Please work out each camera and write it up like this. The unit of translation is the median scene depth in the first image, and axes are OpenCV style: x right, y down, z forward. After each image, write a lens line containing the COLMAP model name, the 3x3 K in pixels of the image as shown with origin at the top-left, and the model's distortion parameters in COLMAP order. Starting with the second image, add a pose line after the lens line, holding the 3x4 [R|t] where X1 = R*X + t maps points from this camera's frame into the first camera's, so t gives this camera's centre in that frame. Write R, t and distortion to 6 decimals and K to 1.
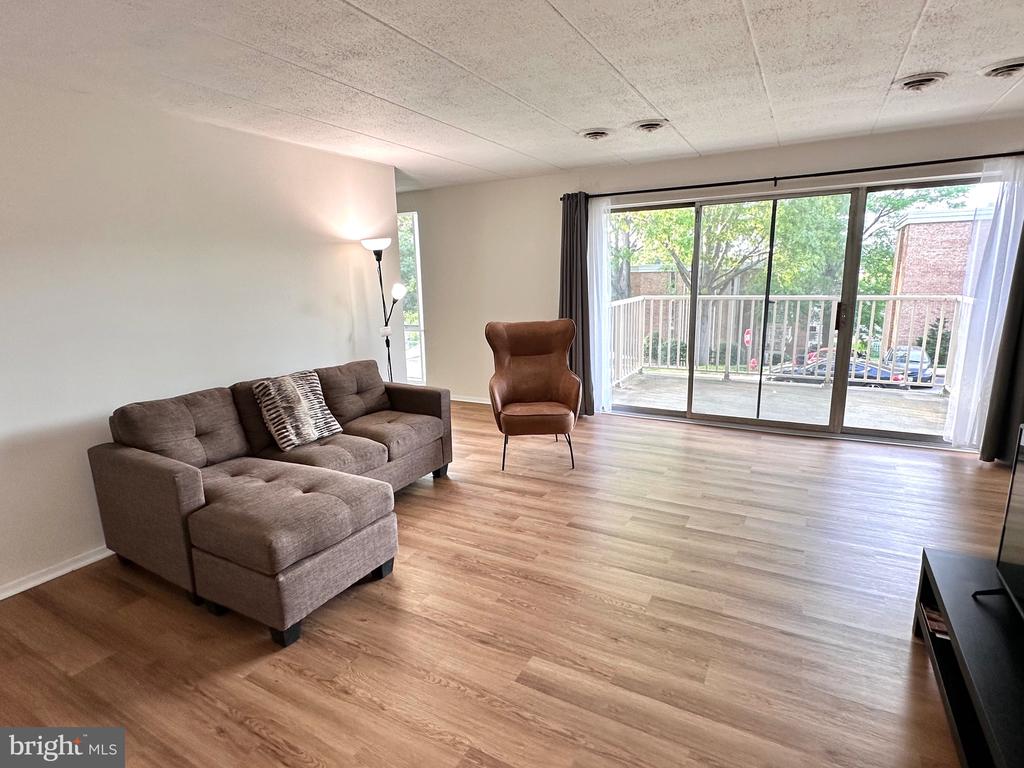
lens RADIAL K [[540.4, 0, 512.0], [0, 540.4, 384.0], [0, 0, 1]] dist [-0.001511, -0.000145]
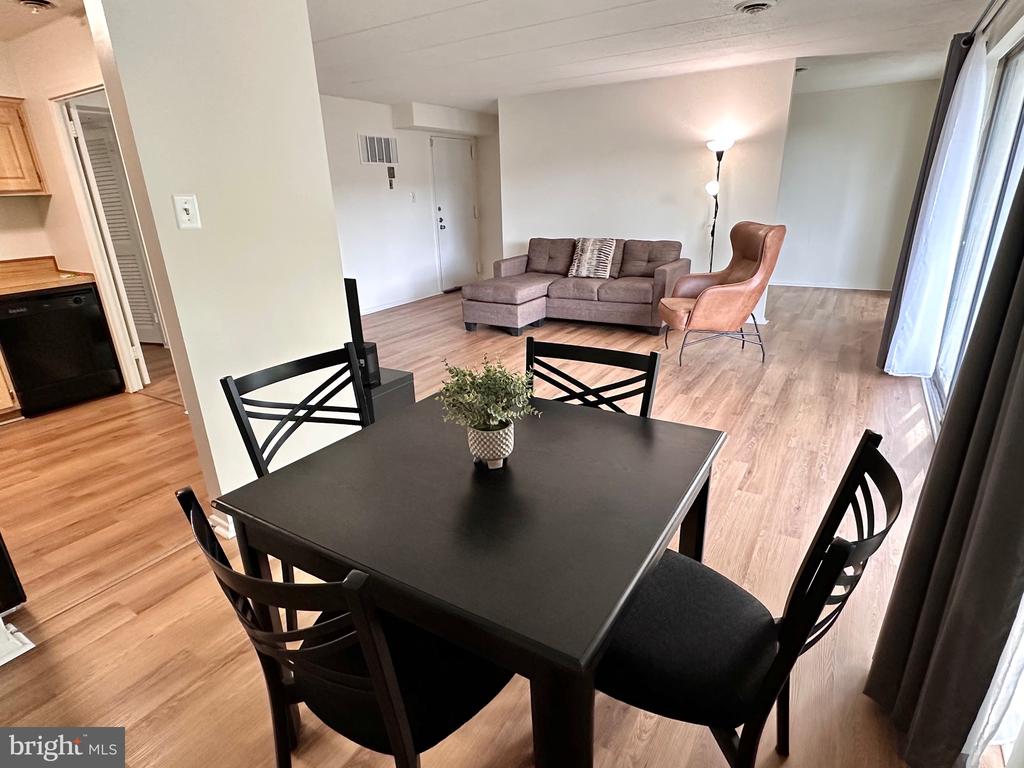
lens RADIAL K [[540.4, 0, 512.0], [0, 540.4, 384.0], [0, 0, 1]] dist [-0.001511, -0.000145]
pose [[-0.042223, 0.360933, -0.931635, 1.613250], [-0.169348, 0.916389, 0.362701, -0.197870], [0.984651, 0.173085, 0.022430, 0.933099]]
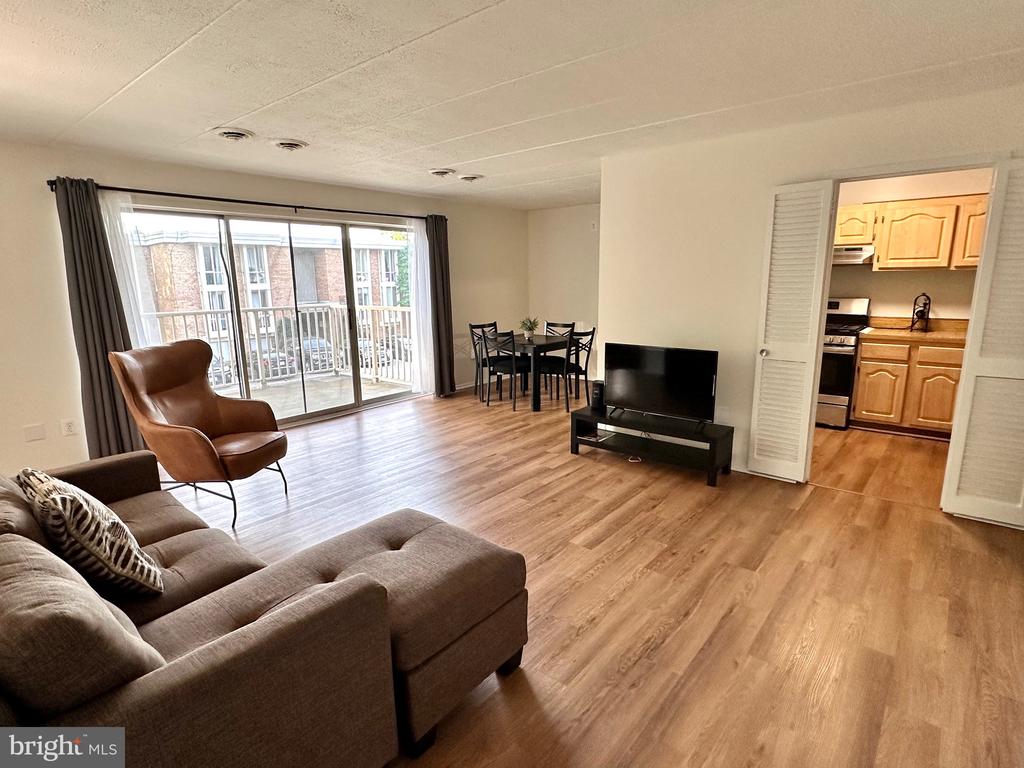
lens RADIAL K [[540.4, 0, 512.0], [0, 540.4, 384.0], [0, 0, 1]] dist [-0.001511, -0.000145]
pose [[0.182502, -0.168220, 0.968708, -0.976973], [0.206181, 0.969896, 0.129582, -0.092587], [-0.961344, 0.176080, 0.211692, 0.565798]]
